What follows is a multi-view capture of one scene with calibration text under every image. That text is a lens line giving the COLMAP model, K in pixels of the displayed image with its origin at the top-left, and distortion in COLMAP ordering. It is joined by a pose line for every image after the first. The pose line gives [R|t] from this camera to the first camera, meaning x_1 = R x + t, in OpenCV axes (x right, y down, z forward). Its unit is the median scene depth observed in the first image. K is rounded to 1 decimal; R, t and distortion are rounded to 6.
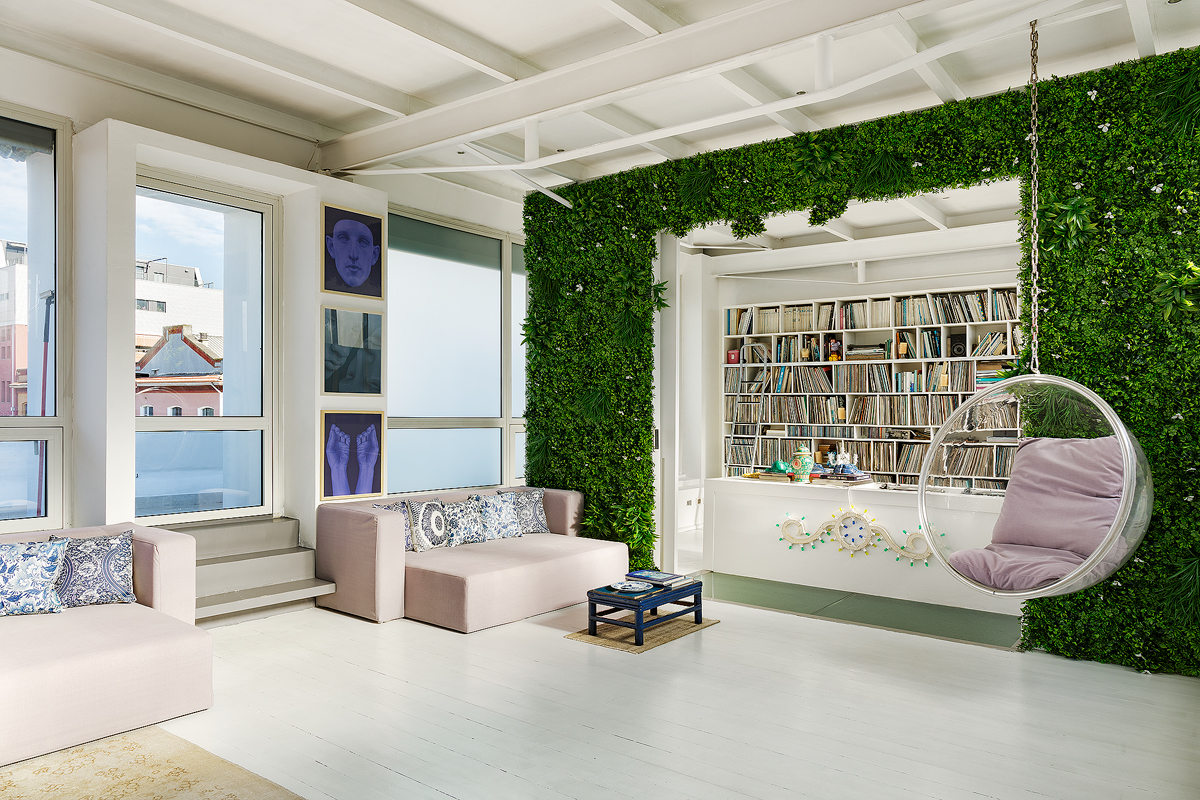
lens RADIAL K [[831.5, 0, 596.5], [0, 831.5, 412.6], [0, 0, 1]] dist [-0.015954, 0.009886]
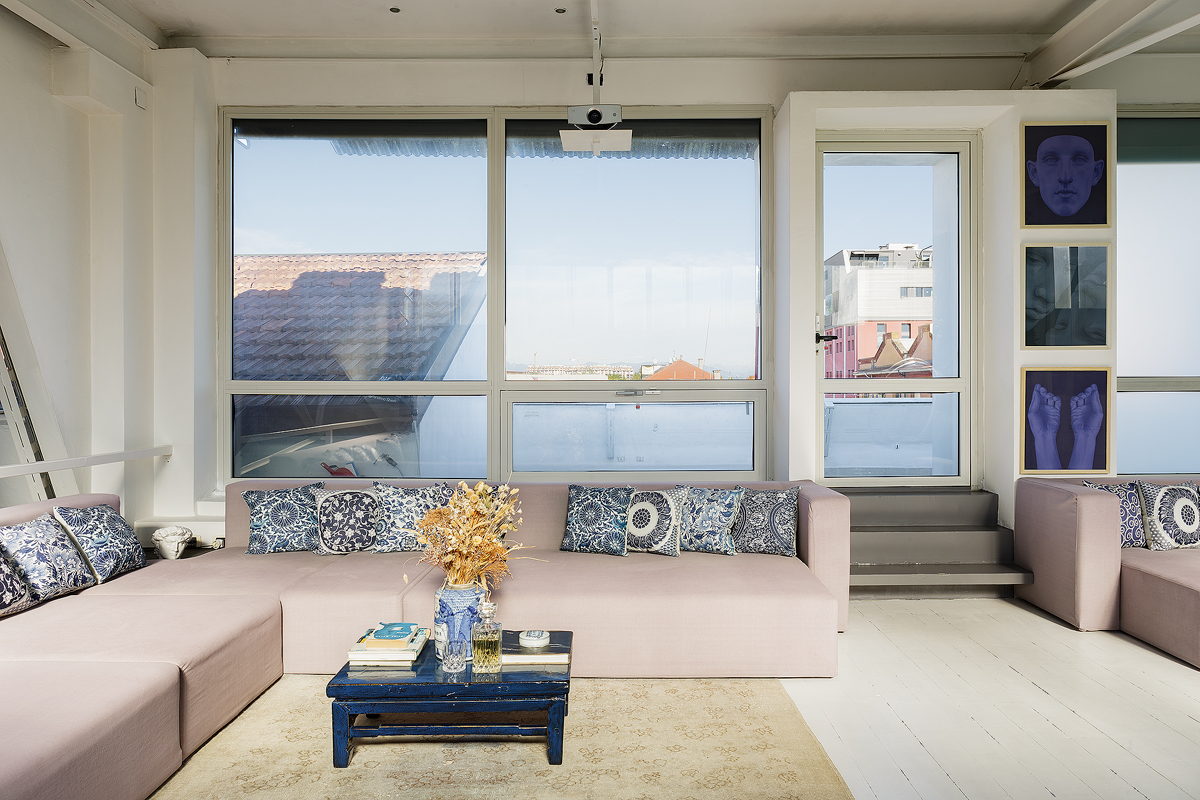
lens RADIAL K [[831.5, 0, 599.7], [0, 831.5, 402.1], [0, 0, 1]] dist [-0.015954, 0.009886]
pose [[0.603200, -0.002672, -0.797585, 0.083574], [0.012378, 0.999905, 0.006011, 0.021788], [0.797494, -0.013499, 0.603176, 0.141998]]
